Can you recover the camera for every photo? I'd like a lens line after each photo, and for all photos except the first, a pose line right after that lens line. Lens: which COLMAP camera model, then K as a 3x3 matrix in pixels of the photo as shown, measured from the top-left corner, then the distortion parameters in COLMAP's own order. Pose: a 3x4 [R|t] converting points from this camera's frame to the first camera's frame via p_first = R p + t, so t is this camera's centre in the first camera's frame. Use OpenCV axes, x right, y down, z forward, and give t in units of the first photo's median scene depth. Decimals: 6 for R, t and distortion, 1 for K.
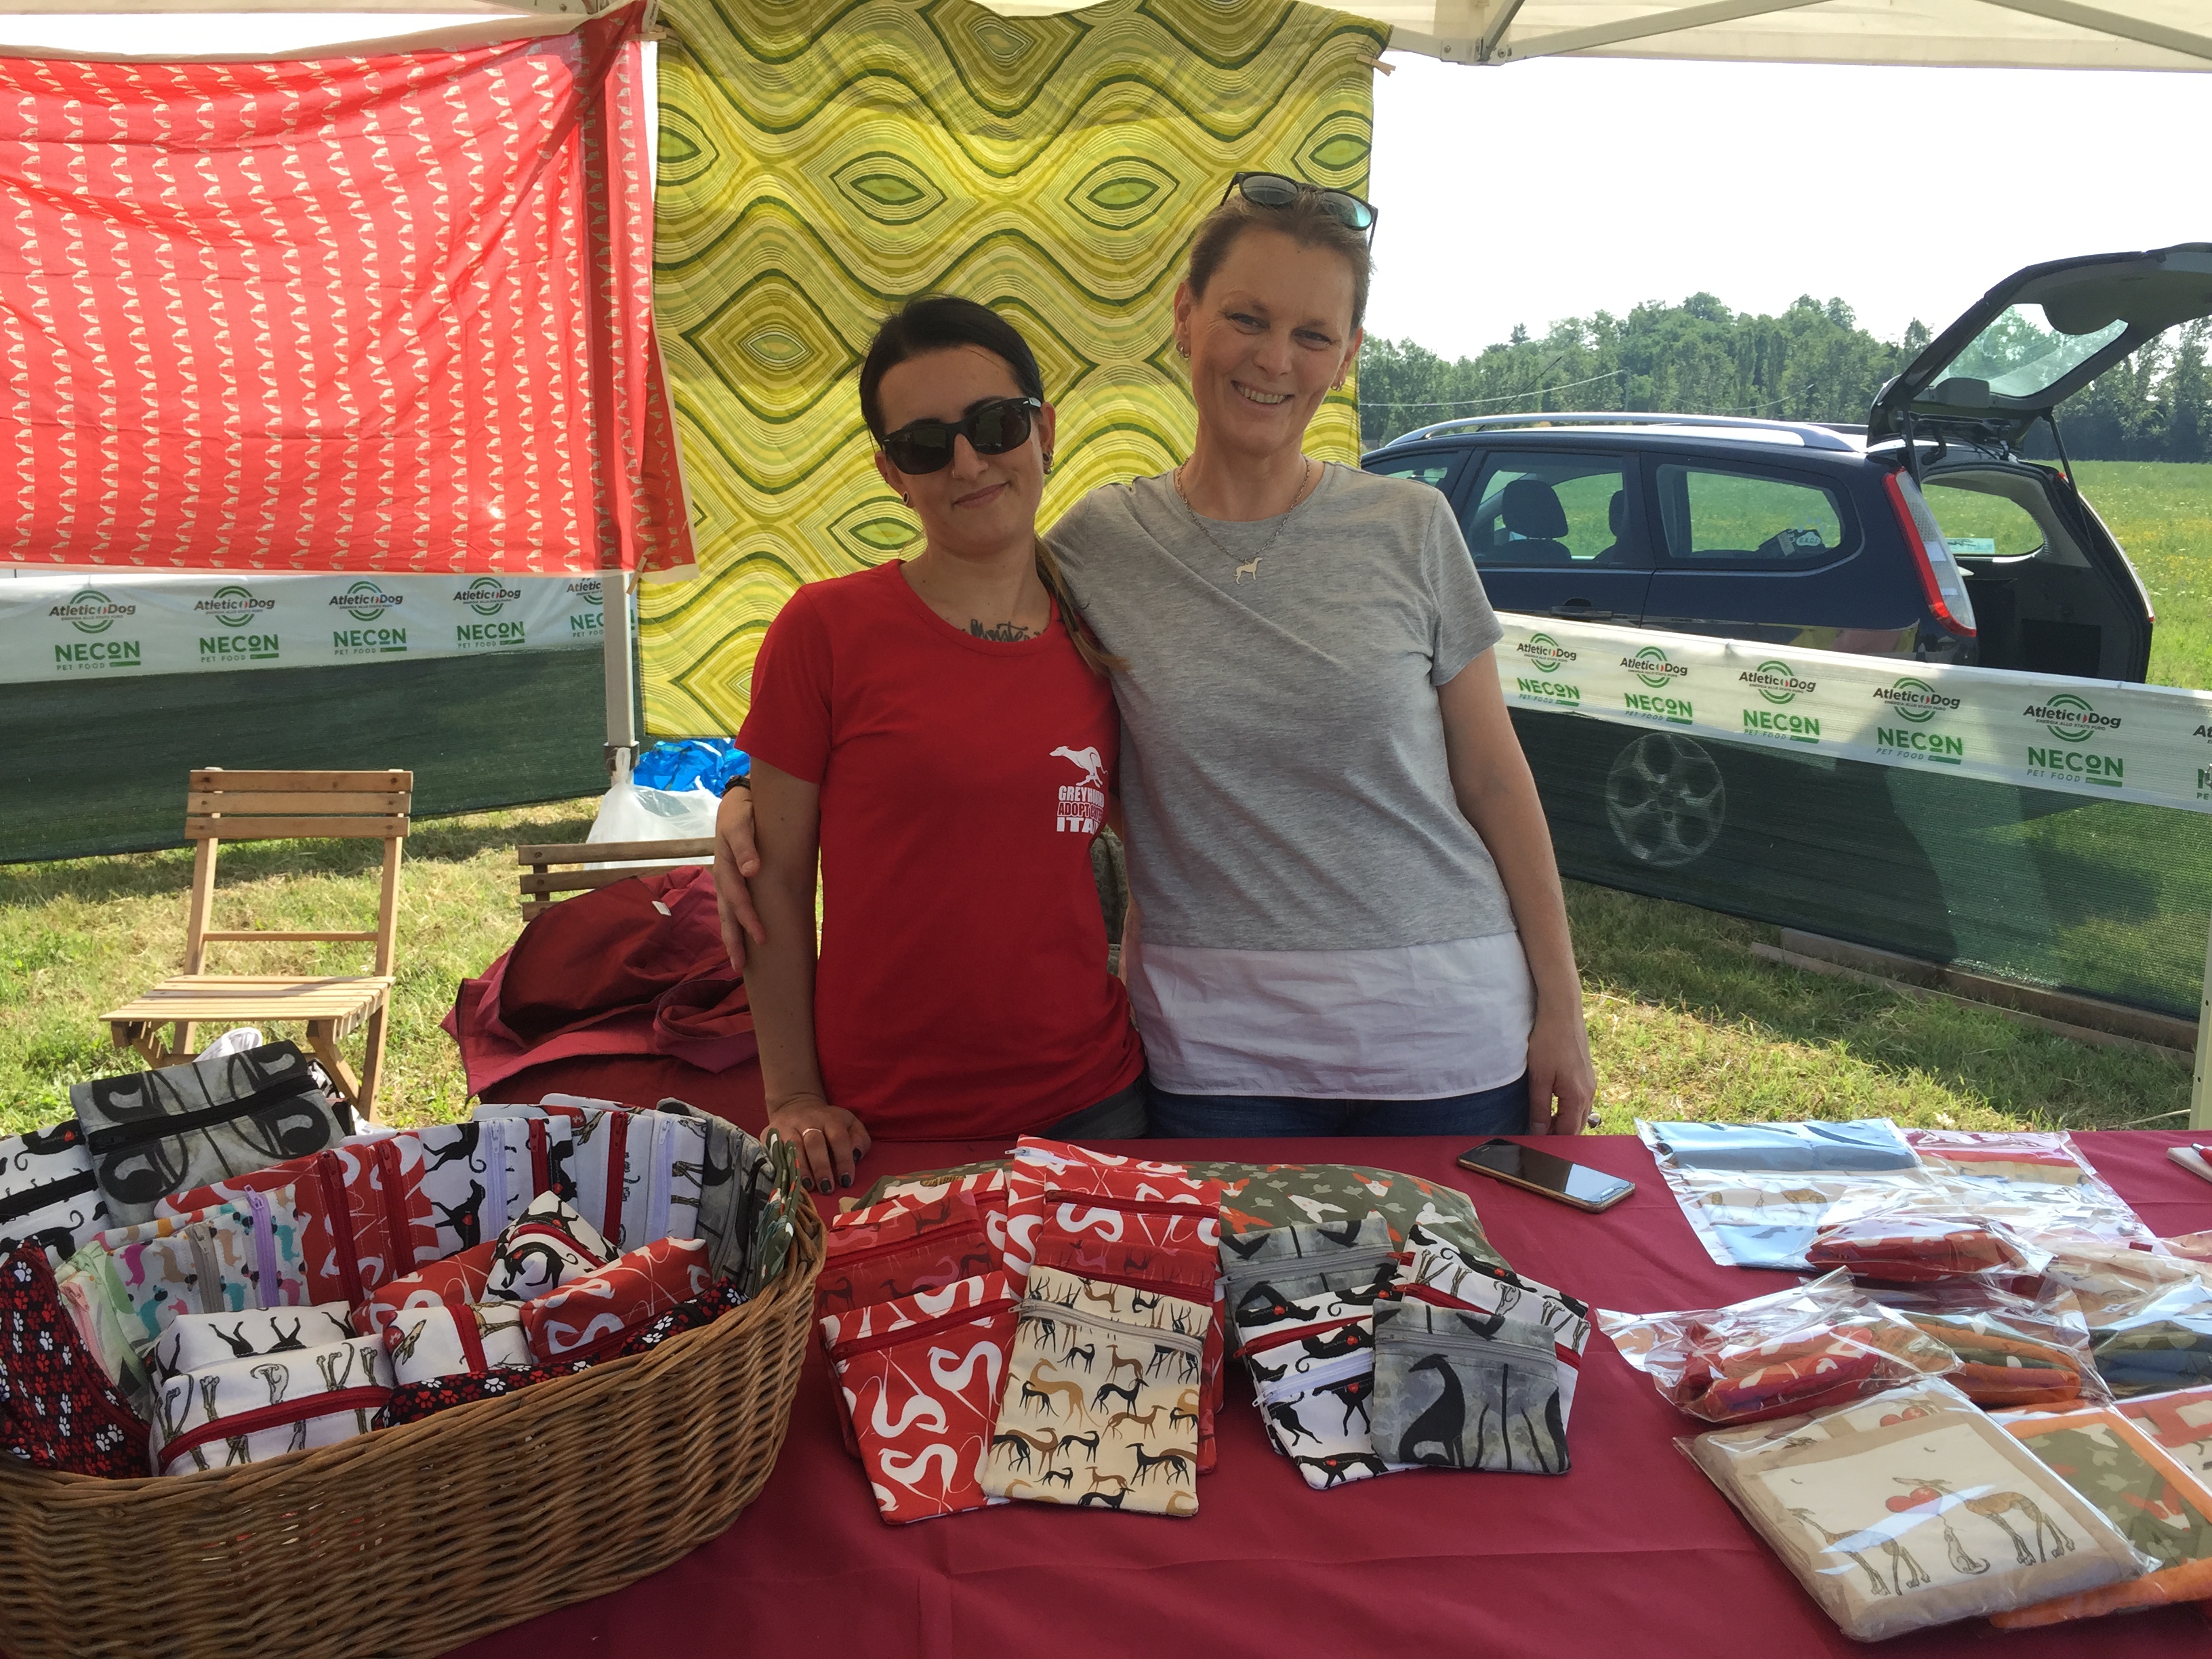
lens RADIAL K [[1886.3, 0, 1107.4], [0, 1886.3, 840.7], [0, 0, 1]] dist [0.077884, -0.008671]
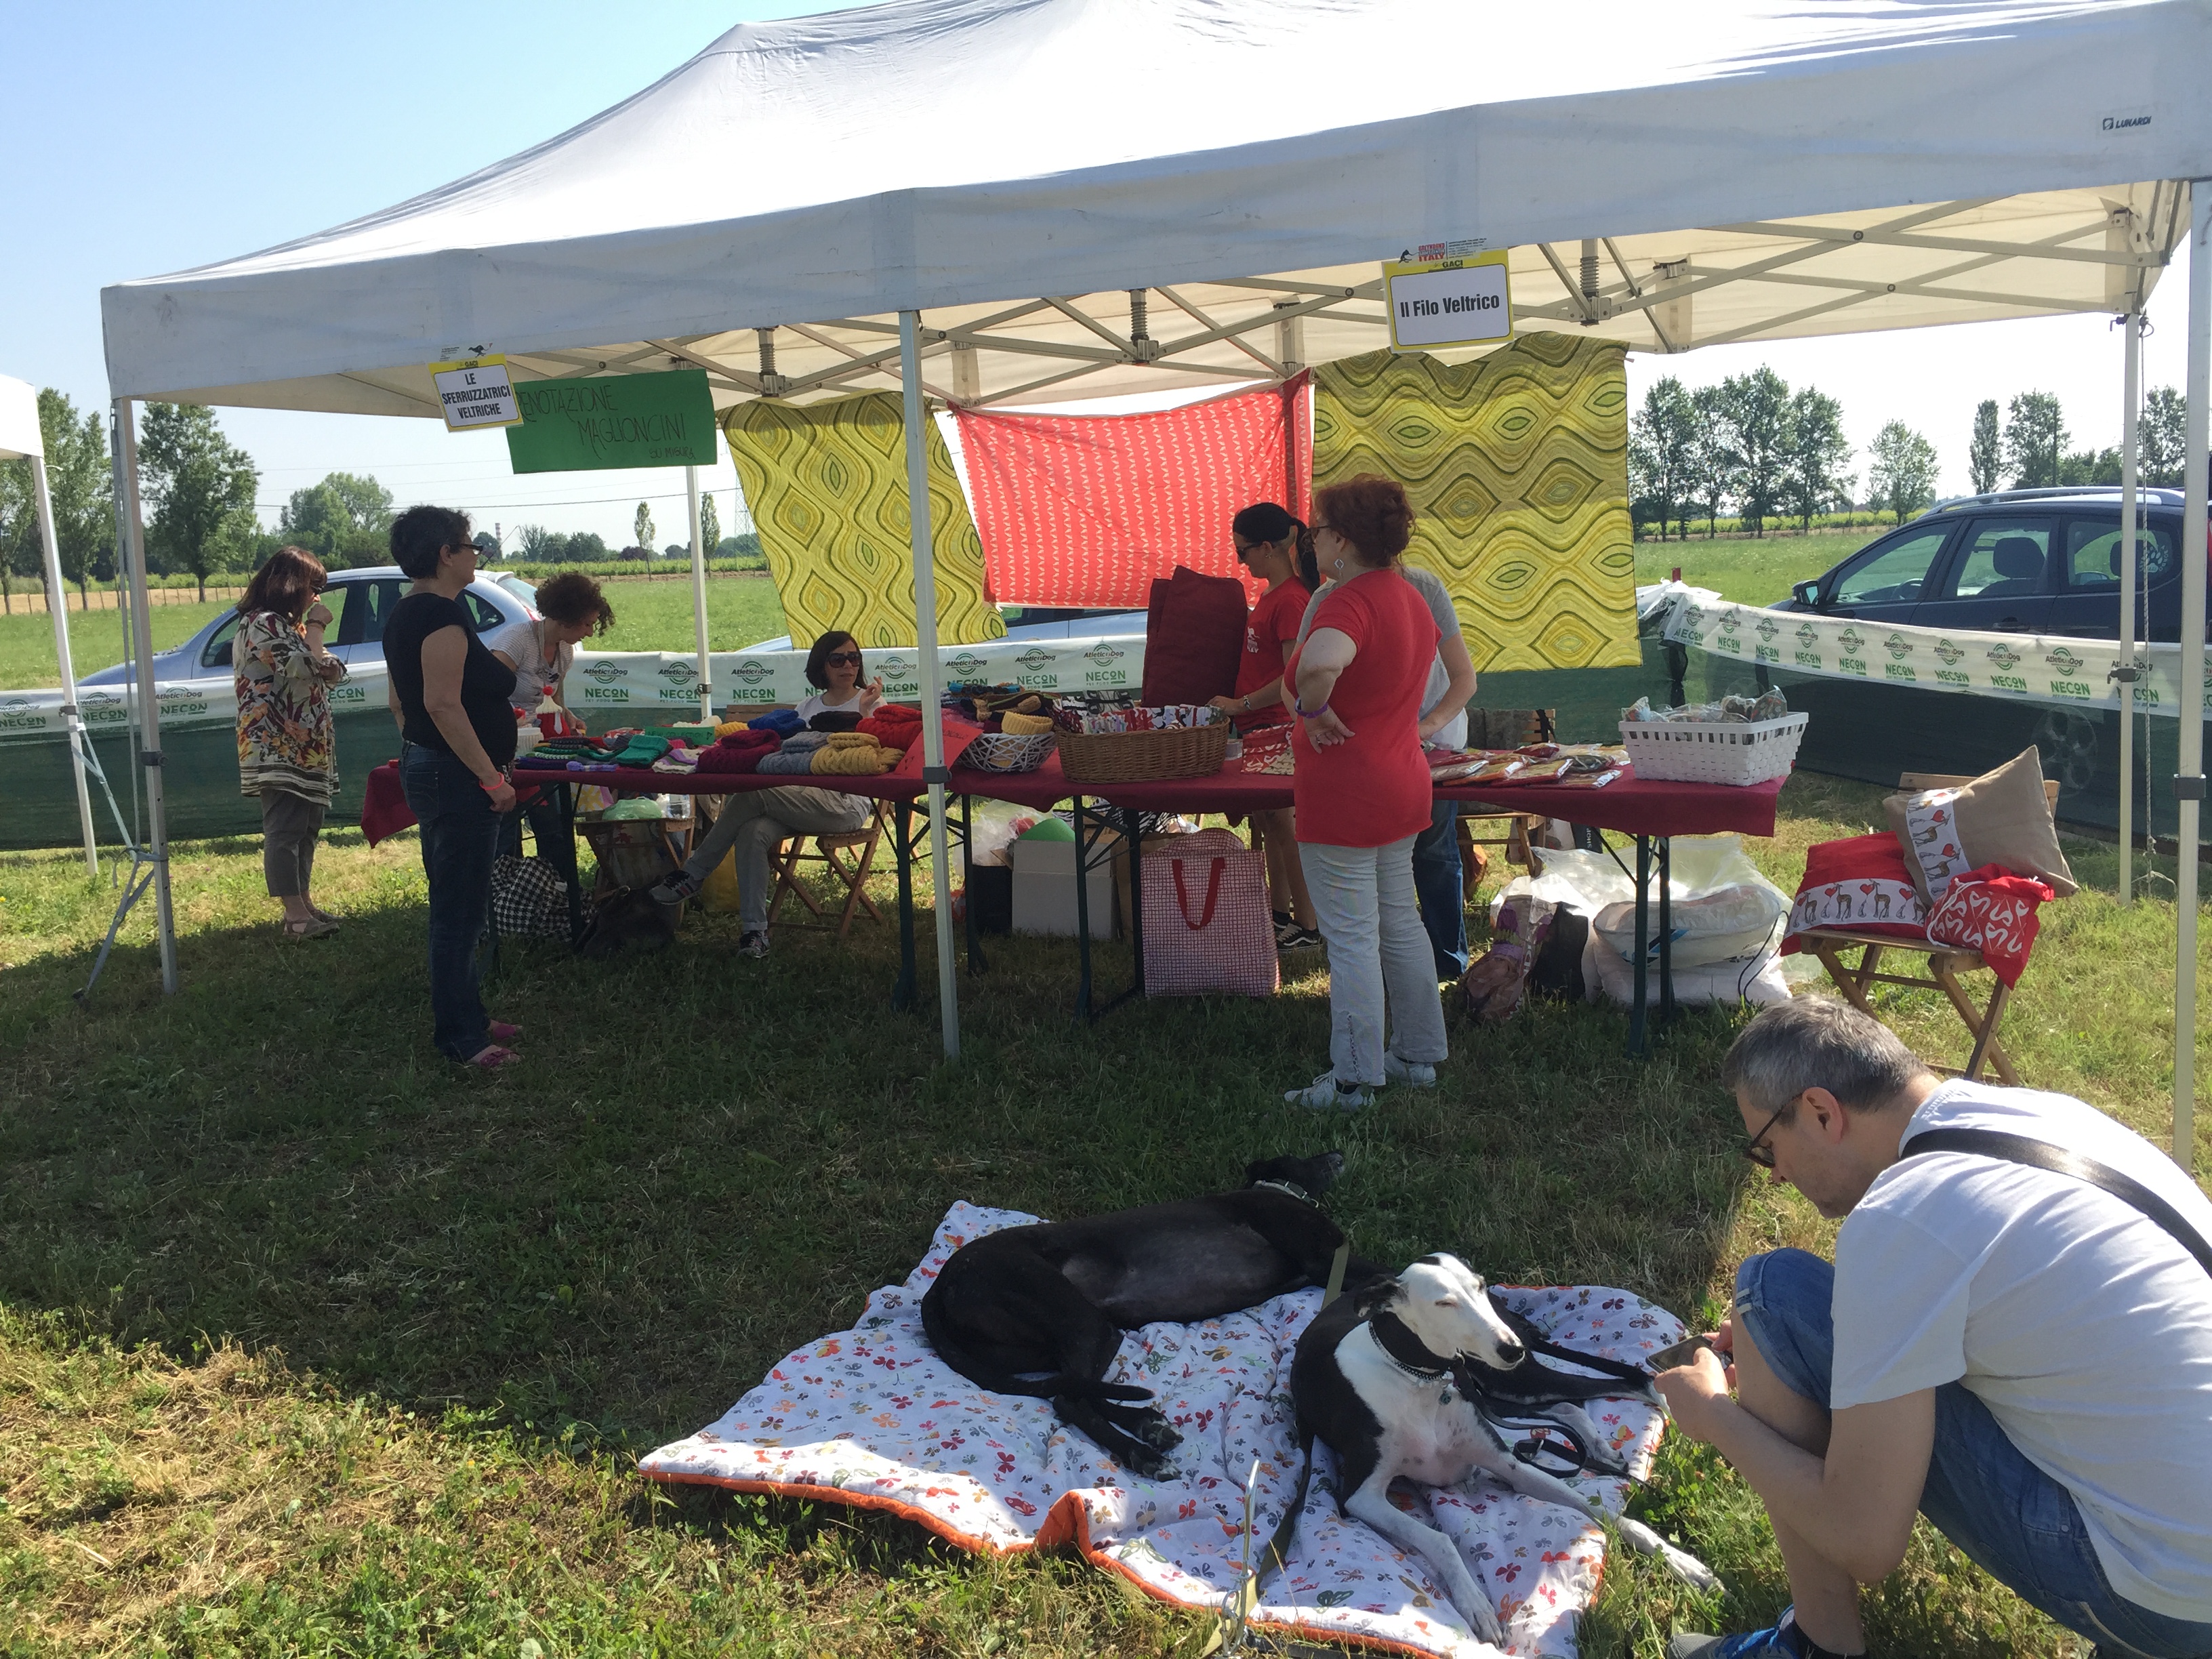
lens RADIAL K [[1886.3, 0, 1104.9], [0, 1886.3, 824.9], [0, 0, 1]] dist [0.077884, -0.008671]
pose [[0.883334, 0.012552, -0.468575, 0.634160], [-0.043281, 0.997555, -0.054868, 0.266926], [0.466741, 0.068747, 0.881718, -1.144284]]
